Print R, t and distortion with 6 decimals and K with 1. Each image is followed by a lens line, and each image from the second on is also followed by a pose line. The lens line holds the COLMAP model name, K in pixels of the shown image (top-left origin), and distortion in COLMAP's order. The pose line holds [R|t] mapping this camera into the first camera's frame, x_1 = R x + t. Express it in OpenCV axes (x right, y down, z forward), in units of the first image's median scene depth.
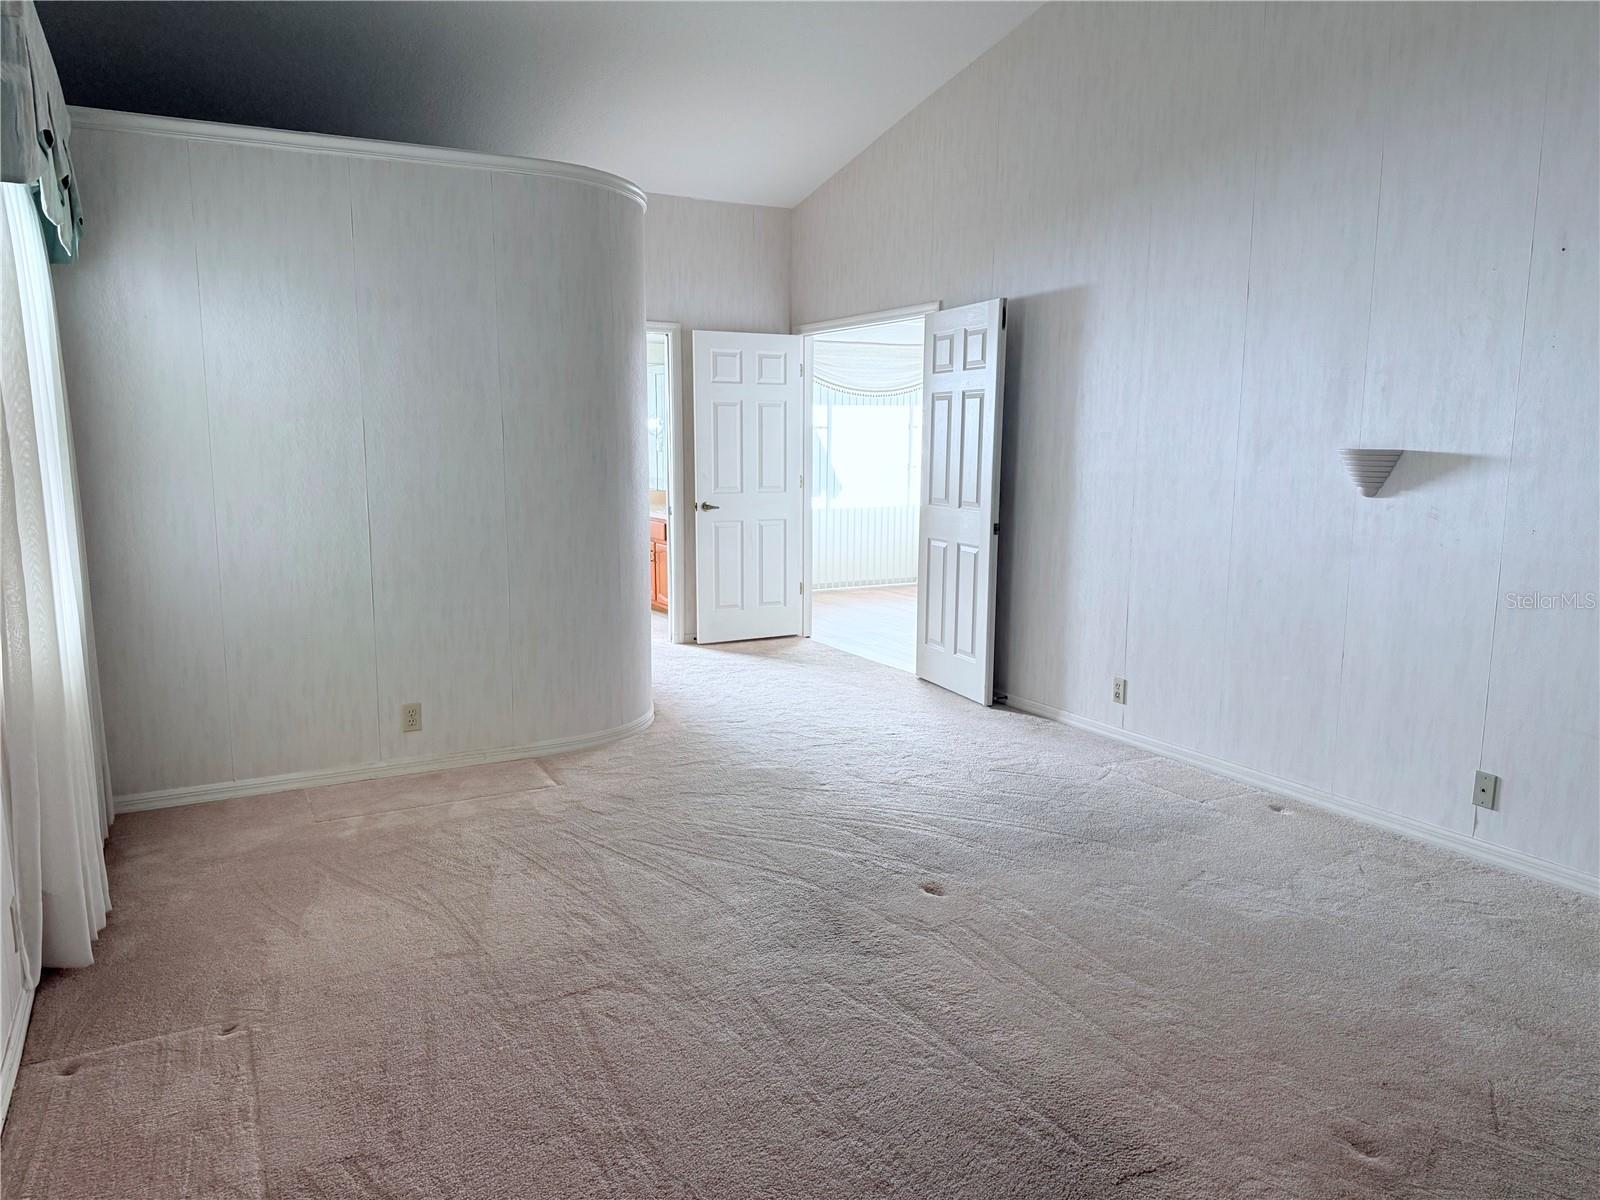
lens RADIAL K [[1127.8, 0, 793.5], [0, 1127.8, 601.5], [0, 0, 1]] dist [0.067680, -0.083735]
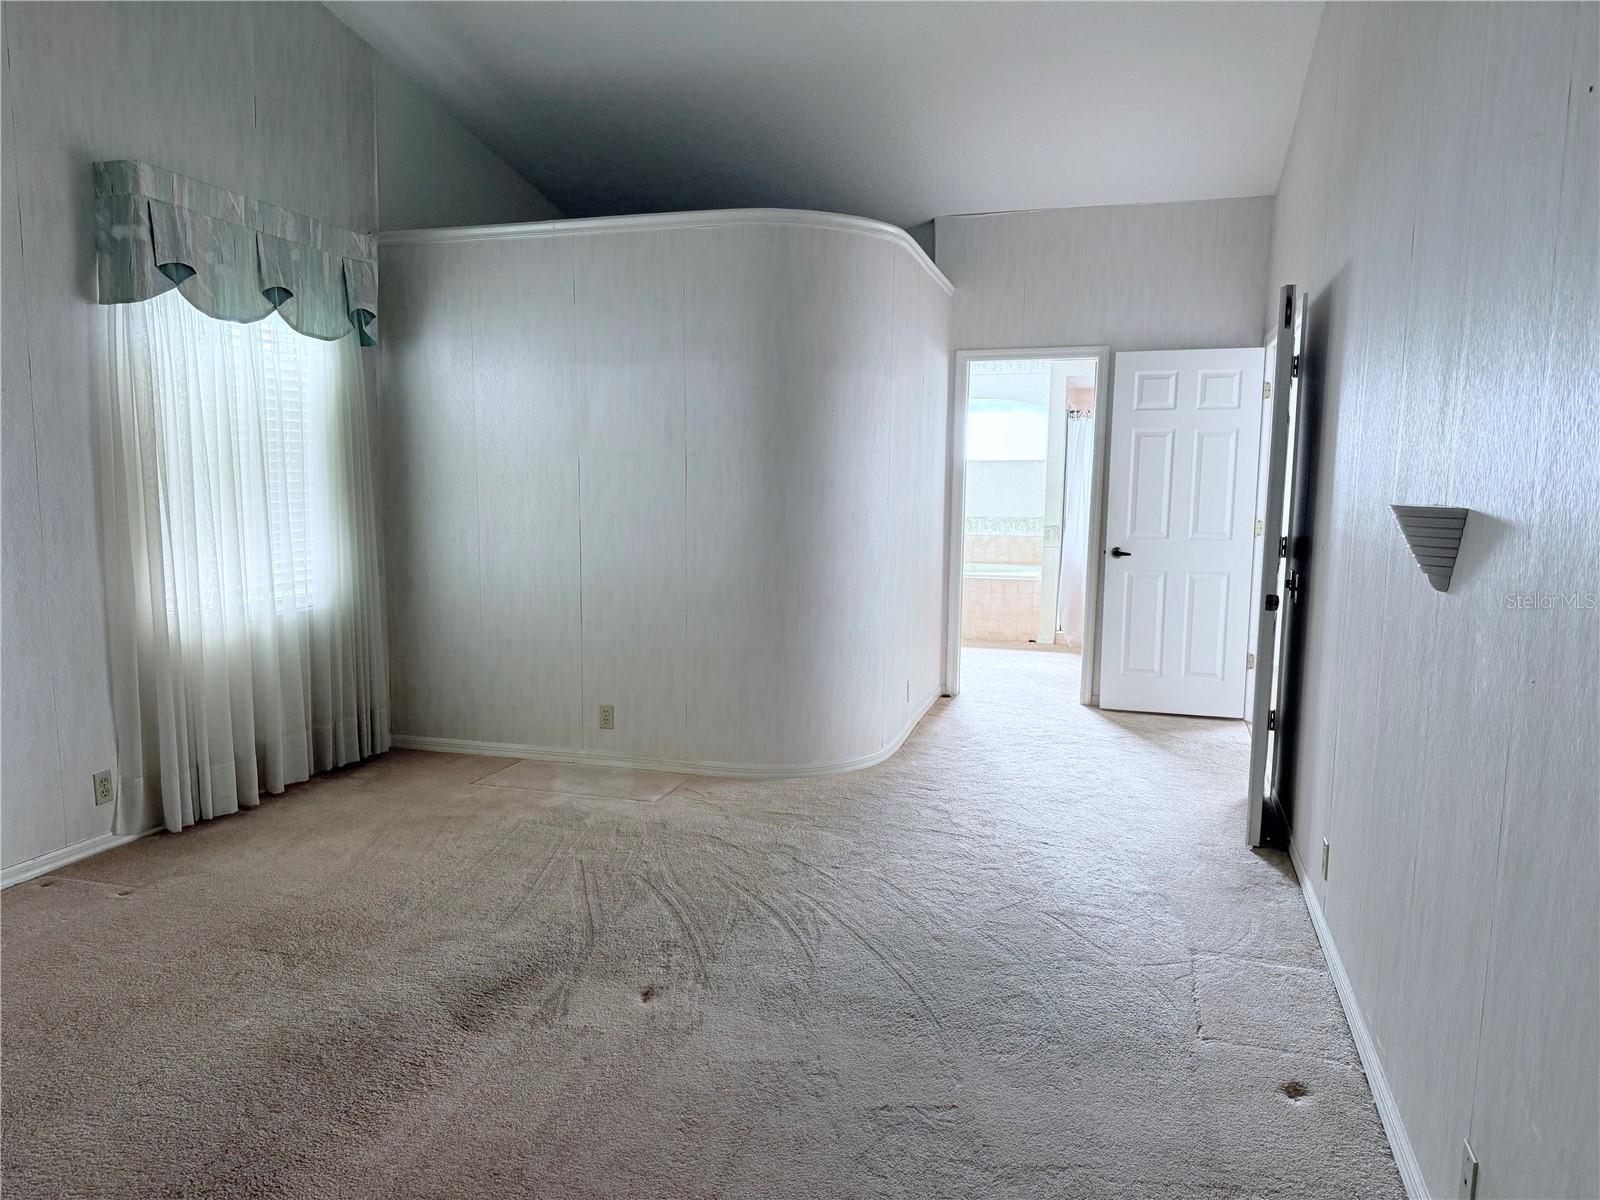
lens RADIAL K [[1127.8, 0, 792.3], [0, 1127.8, 597.9], [0, 0, 1]] dist [0.067680, -0.083735]
pose [[0.690099, 0.087433, -0.718415, 0.581506], [-0.110534, 0.993763, 0.014767, -0.052361], [0.715225, 0.069219, 0.695458, 0.329623]]
